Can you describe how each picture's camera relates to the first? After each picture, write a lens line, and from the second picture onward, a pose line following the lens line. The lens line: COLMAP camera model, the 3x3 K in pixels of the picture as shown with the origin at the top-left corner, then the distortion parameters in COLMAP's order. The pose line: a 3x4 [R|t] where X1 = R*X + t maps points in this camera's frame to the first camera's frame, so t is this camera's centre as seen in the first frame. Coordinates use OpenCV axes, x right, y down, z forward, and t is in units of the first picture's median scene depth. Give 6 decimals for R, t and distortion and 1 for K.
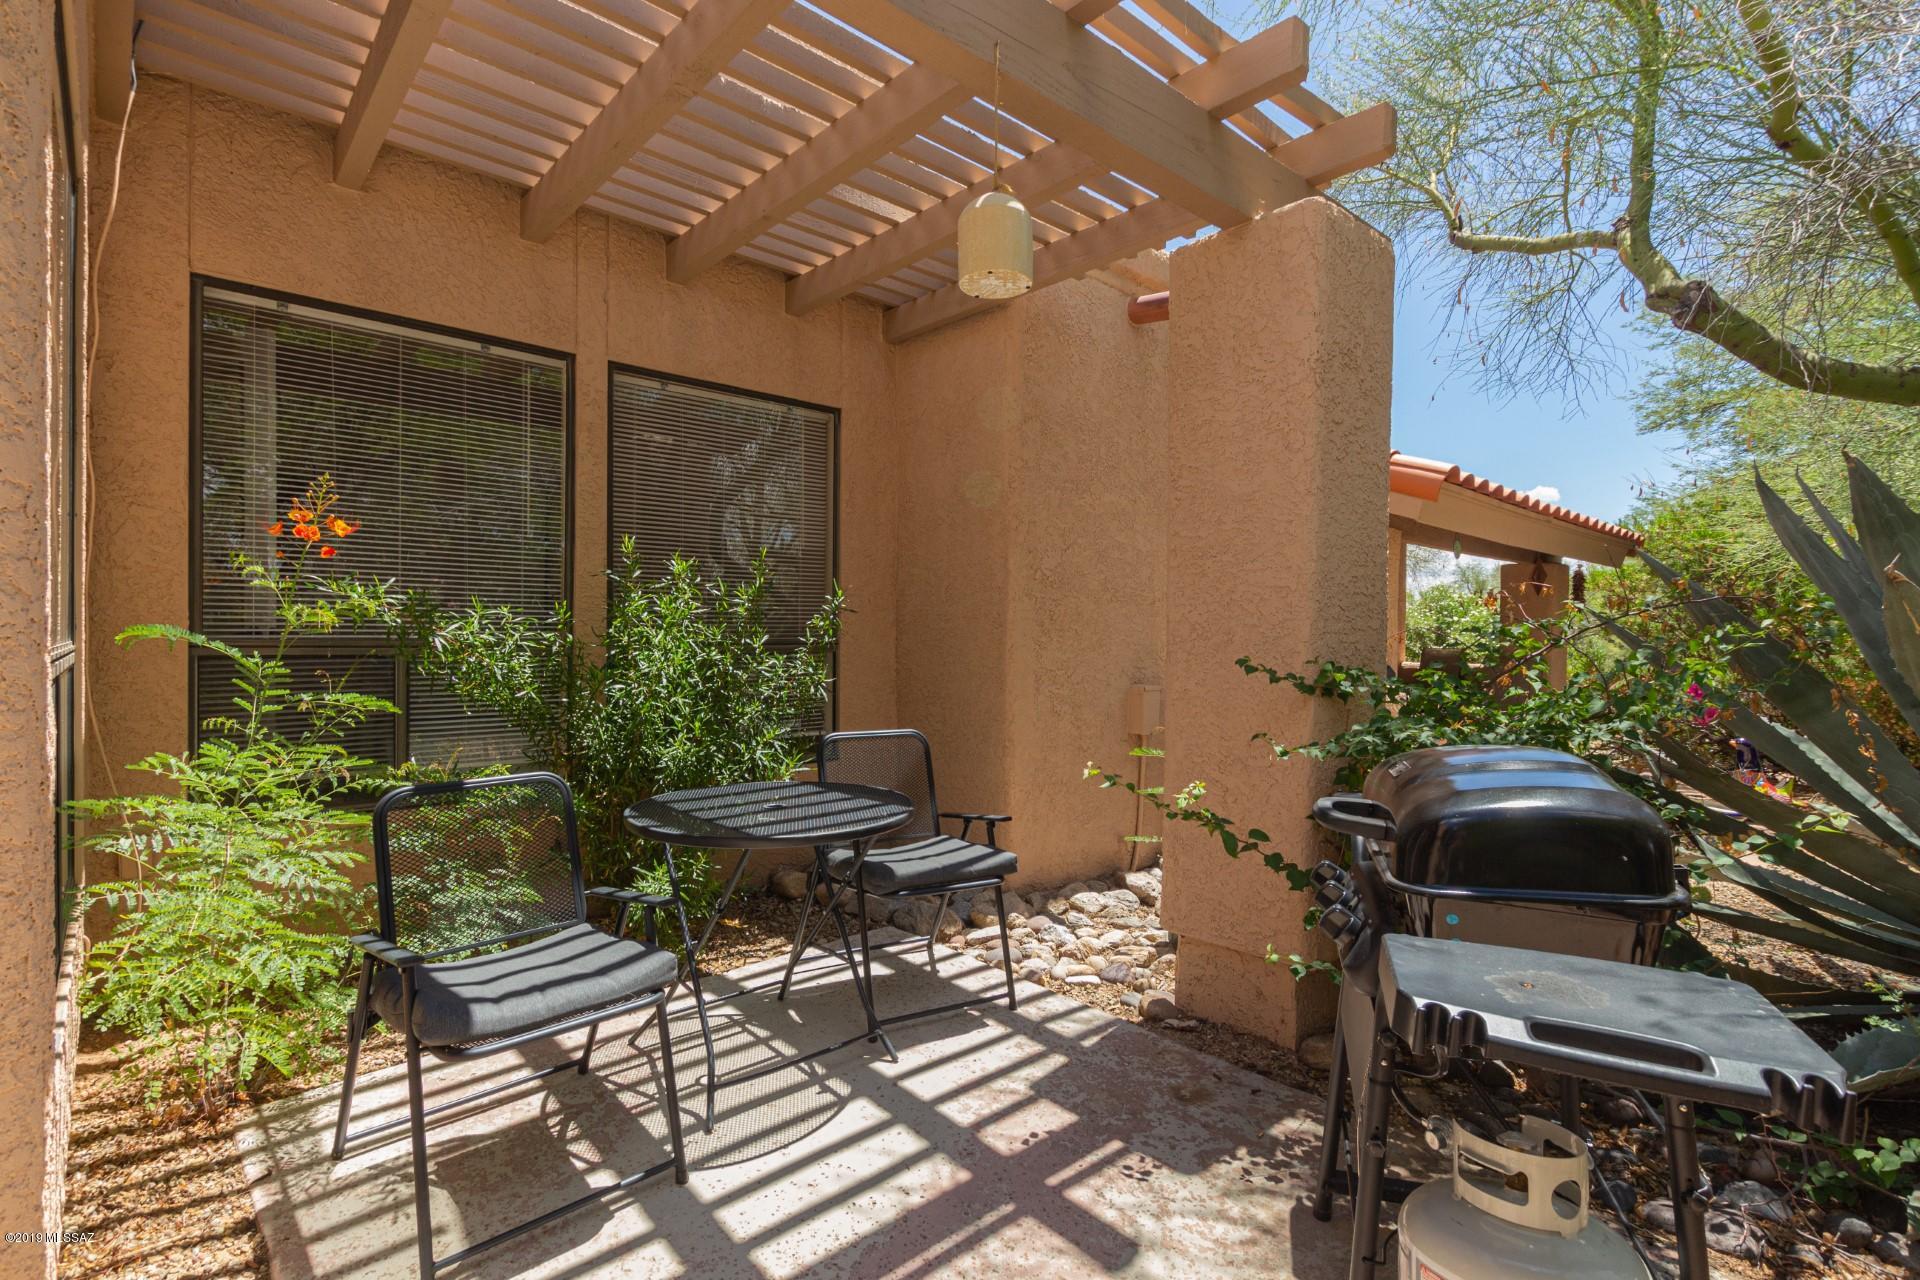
lens RADIAL K [[917.2, 0, 948.0], [0, 917.2, 645.6], [0, 0, 1]] dist [0.014742, -0.000831]
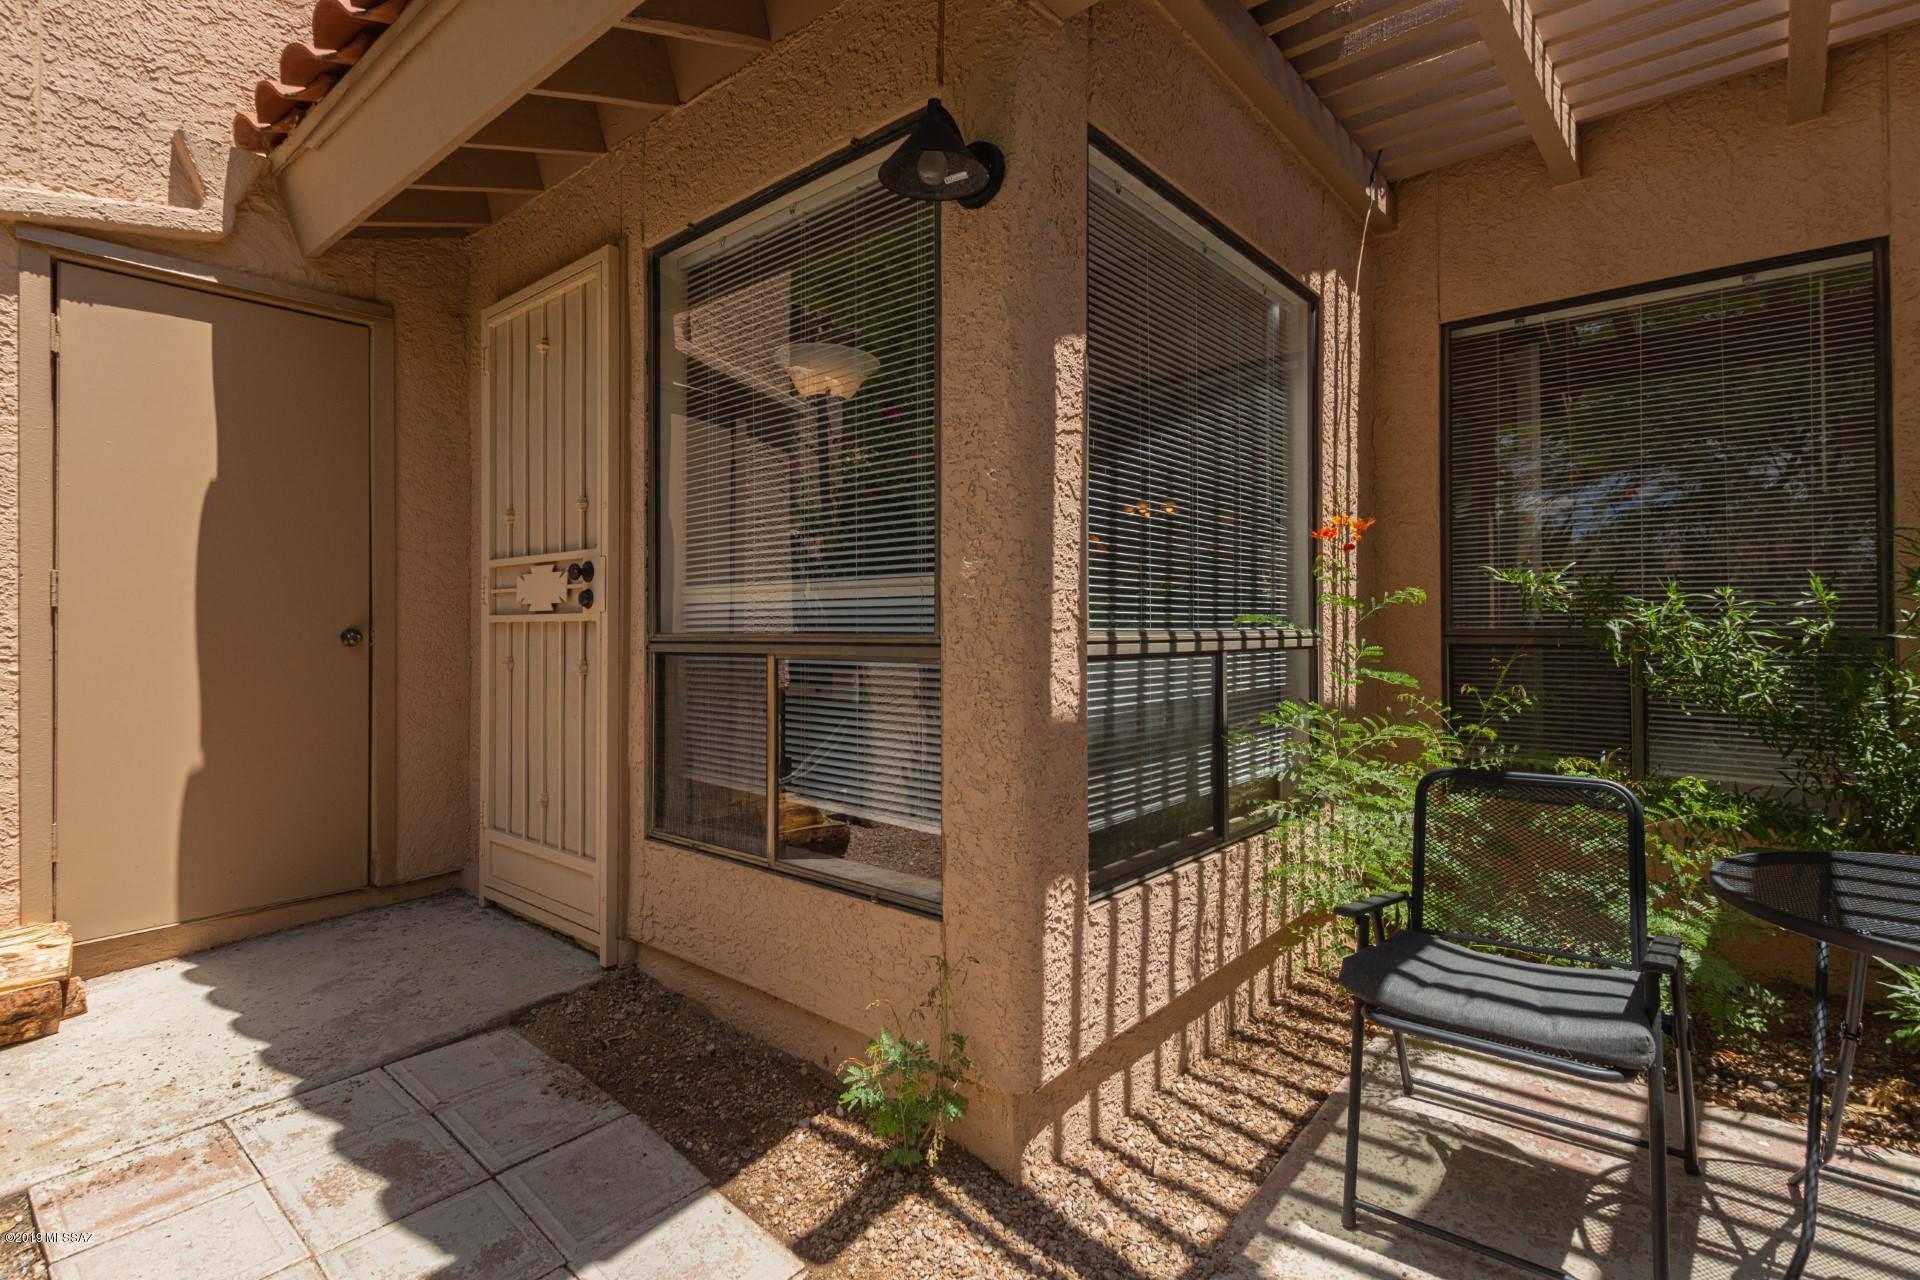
lens RADIAL K [[924.6, 0, 958.5], [0, 924.6, 615.2], [0, 0, 1]] dist [0.014561, 0.000114]
pose [[0.132892, -0.019573, -0.990937, 0.353523], [-0.008741, 0.999743, -0.020919, 0.006467], [0.991092, 0.011441, 0.132687, 0.279815]]
